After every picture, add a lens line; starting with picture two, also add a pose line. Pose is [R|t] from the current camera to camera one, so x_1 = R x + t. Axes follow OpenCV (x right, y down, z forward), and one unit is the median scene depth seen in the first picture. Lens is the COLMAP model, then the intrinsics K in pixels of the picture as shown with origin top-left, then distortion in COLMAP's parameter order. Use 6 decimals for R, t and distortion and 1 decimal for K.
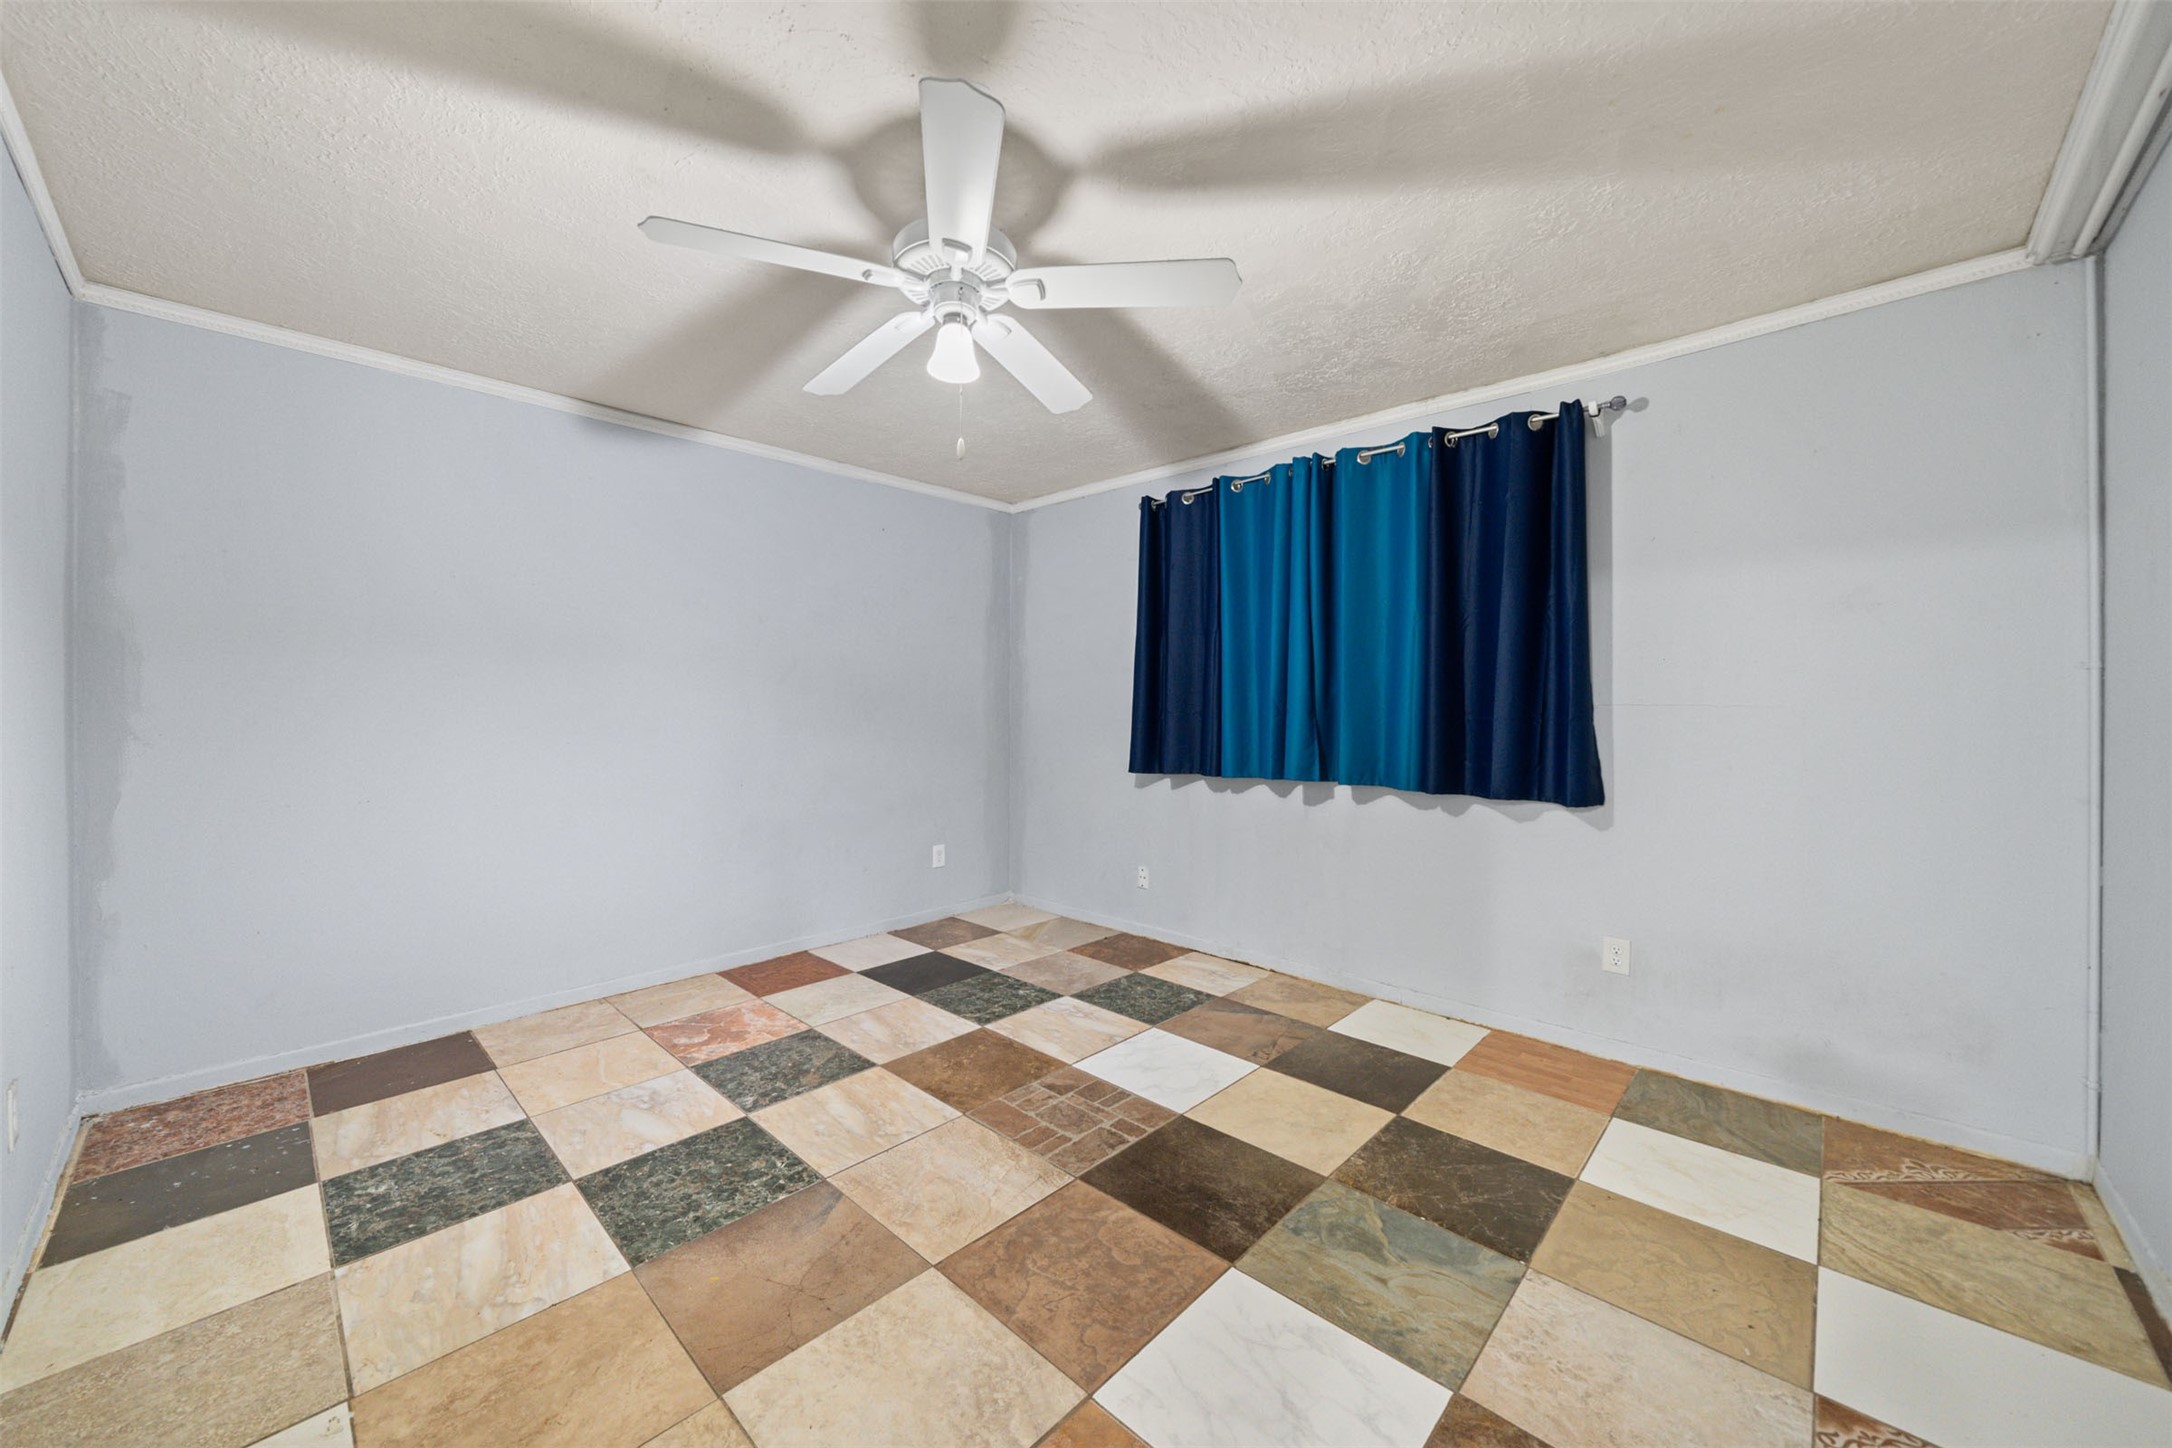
lens RADIAL K [[803.0, 0, 1084.8], [0, 803.0, 715.4], [0, 0, 1]] dist [-0.001154, -0.000486]
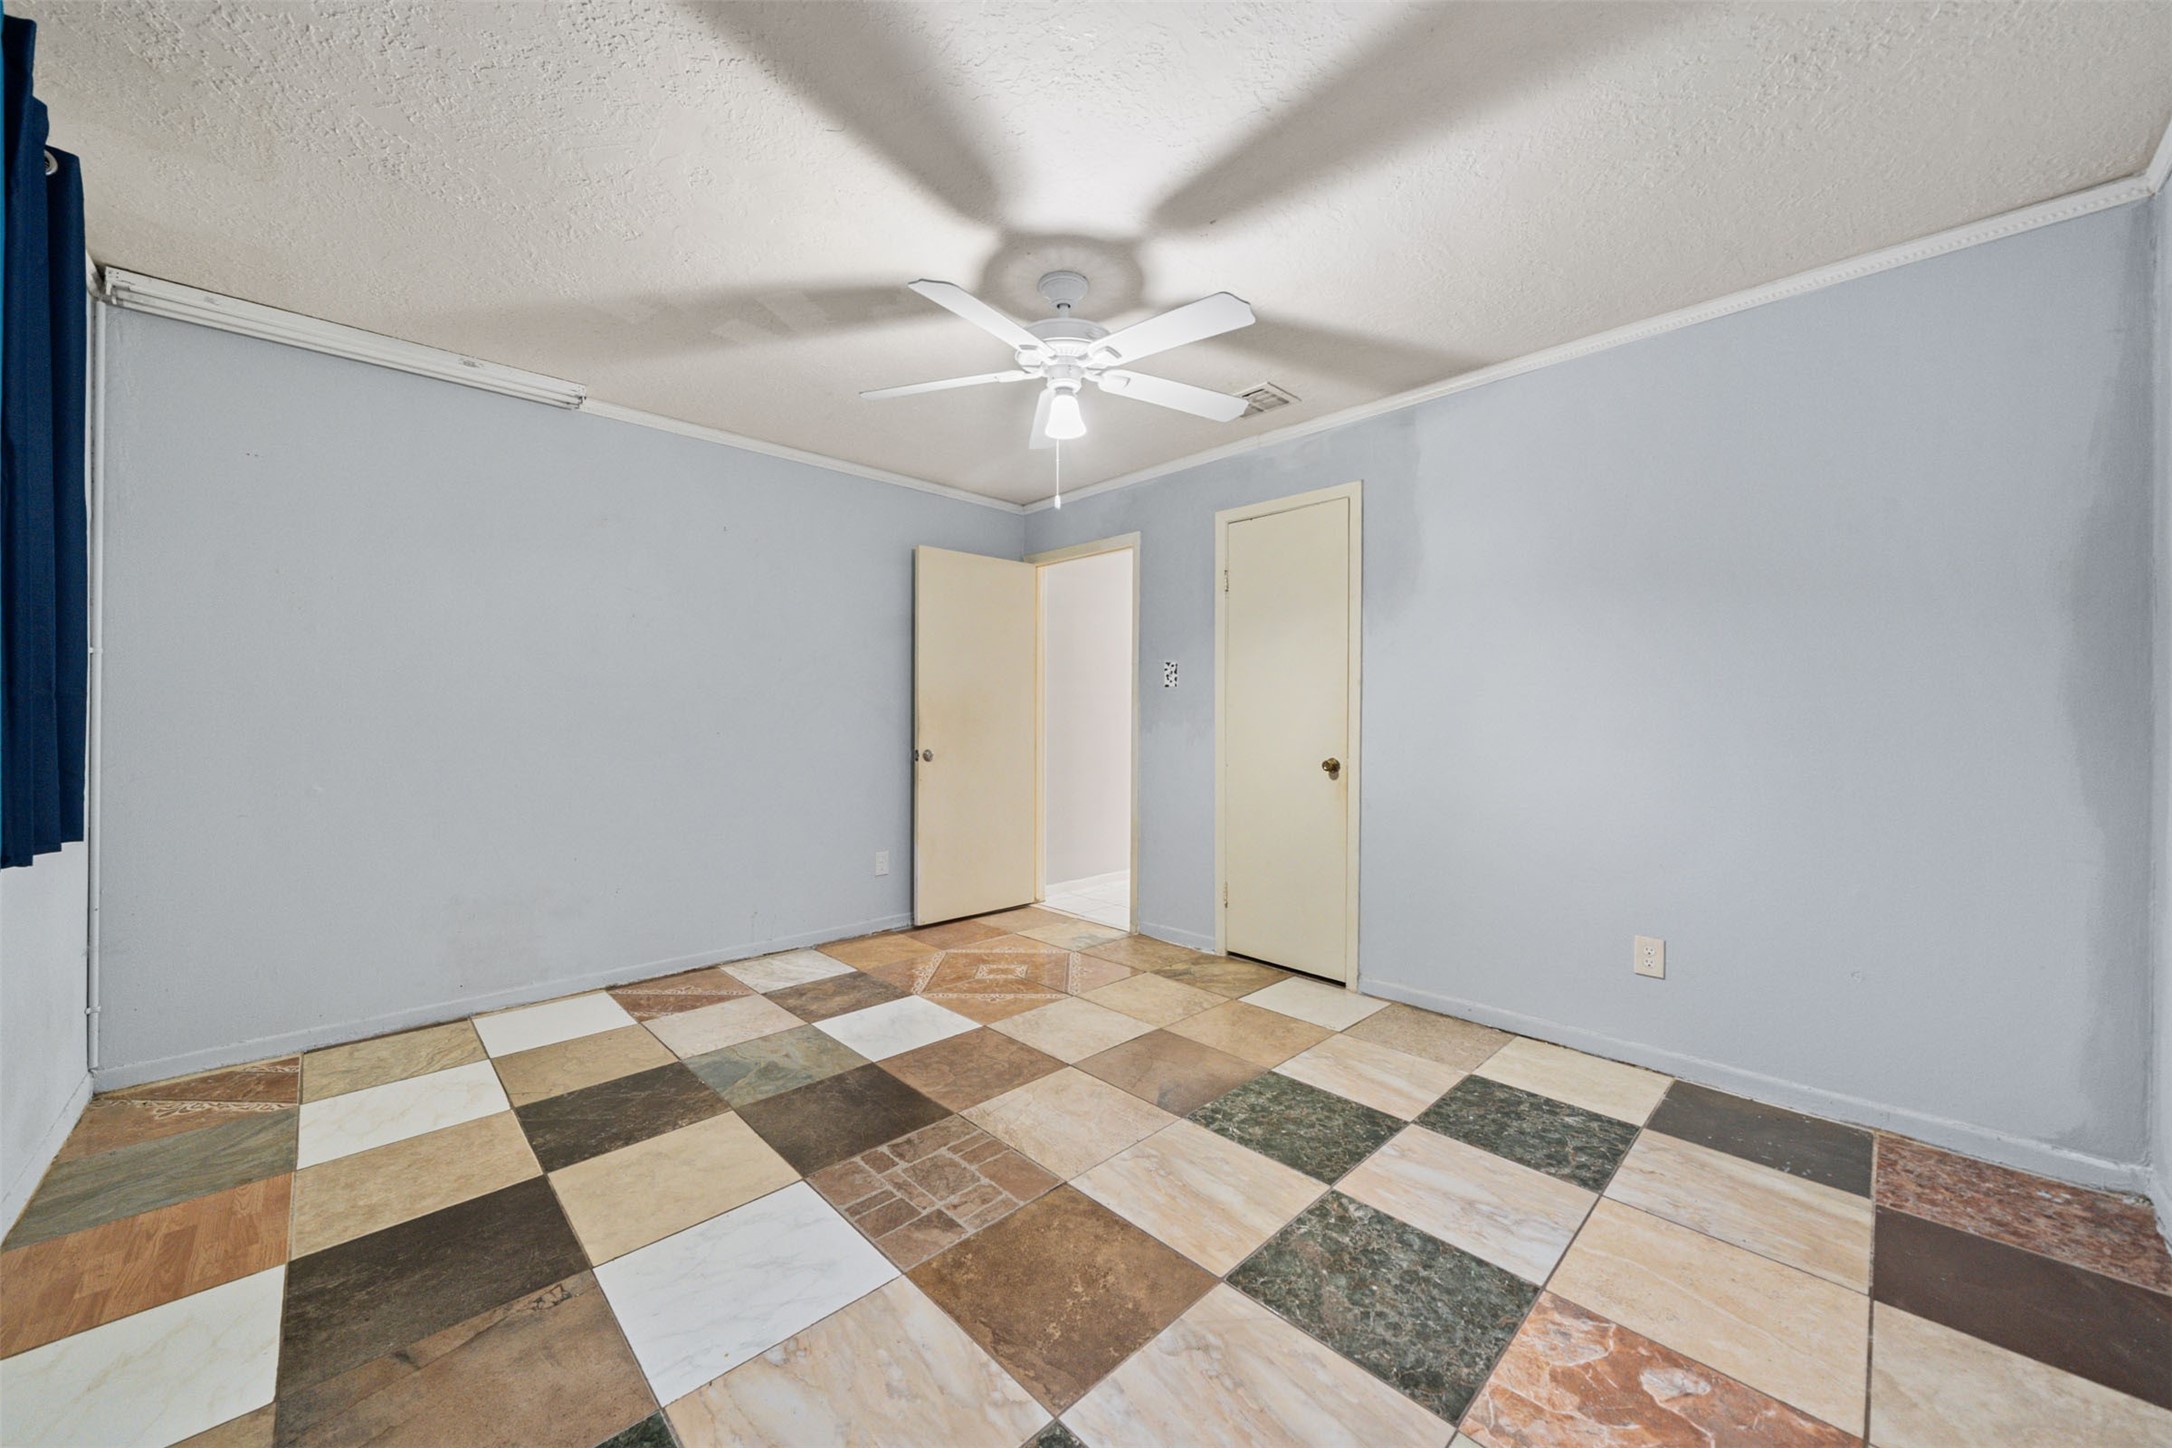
lens RADIAL K [[803.0, 0, 1087.1], [0, 803.0, 718.5], [0, 0, 1]] dist [-0.001154, -0.000486]
pose [[-0.999106, -0.006741, 0.041729, -0.208489], [-0.006346, 0.999934, 0.009574, 0.014633], [-0.041791, 0.009300, -0.999083, 1.867242]]
